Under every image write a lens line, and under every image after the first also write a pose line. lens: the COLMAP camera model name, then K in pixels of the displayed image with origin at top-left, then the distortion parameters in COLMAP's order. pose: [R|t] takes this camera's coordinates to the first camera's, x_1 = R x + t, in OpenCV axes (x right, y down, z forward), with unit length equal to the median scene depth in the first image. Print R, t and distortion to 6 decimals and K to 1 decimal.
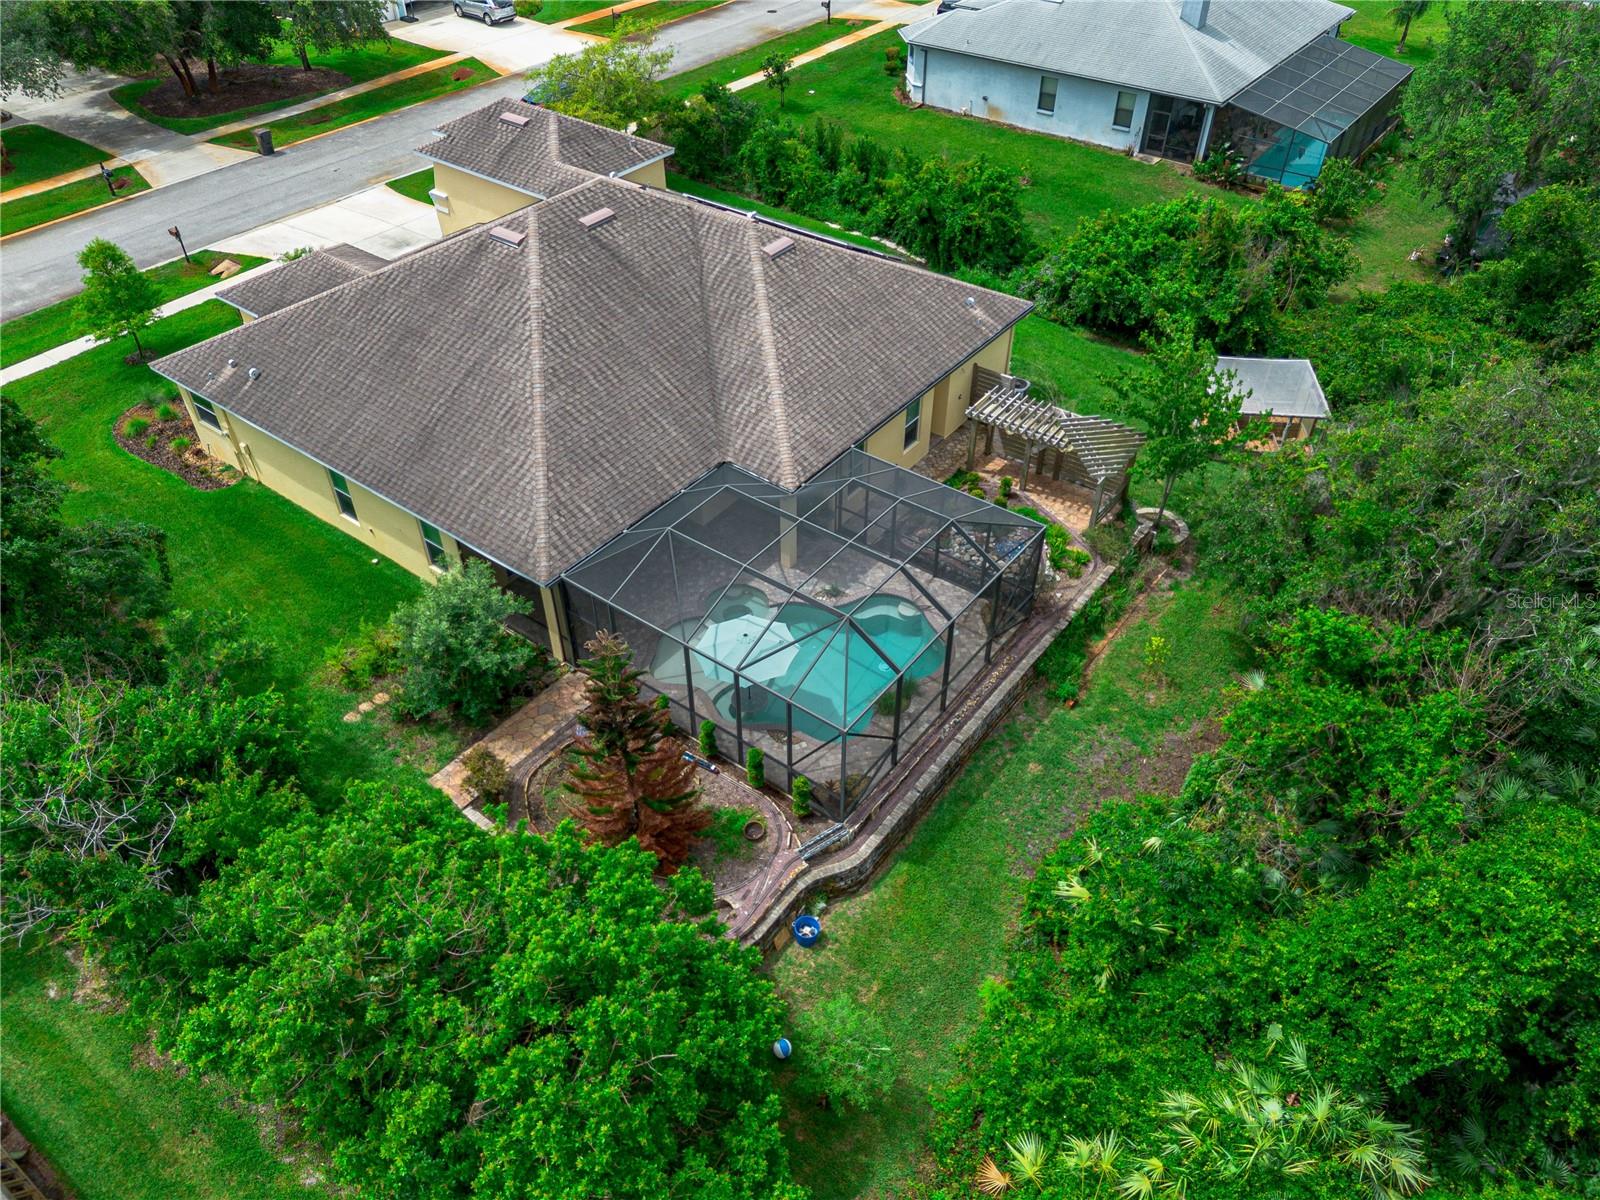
lens RADIAL K [[1163.8, 0, 800.9], [0, 1163.8, 571.1], [0, 0, 1]] dist [0.081541, -0.073661]
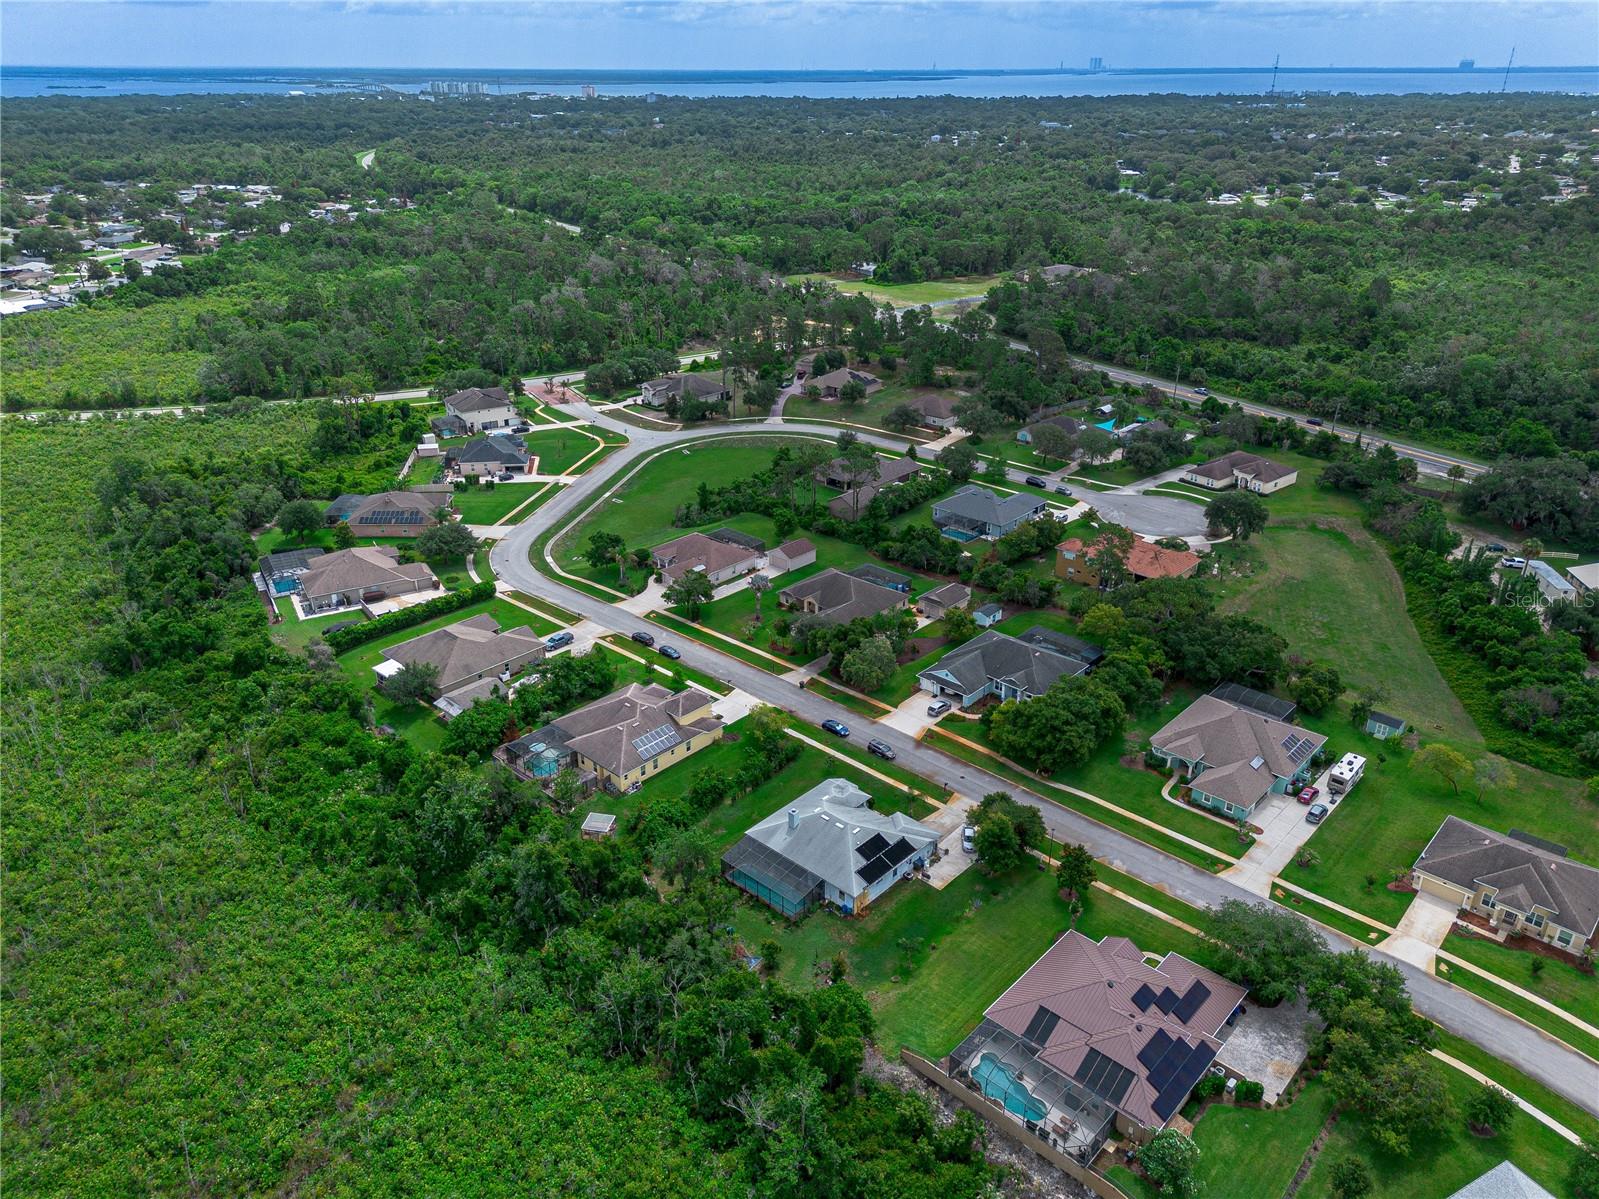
lens RADIAL K [[1163.1, 0, 800.4], [0, 1163.1, 570.6], [0, 0, 1]] dist [0.081541, -0.073661]
pose [[-0.099509, 0.396228, -0.912744, 2.589921], [-0.633949, 0.681781, 0.365080, -1.888519], [0.766946, 0.614962, 0.183344, 0.186304]]
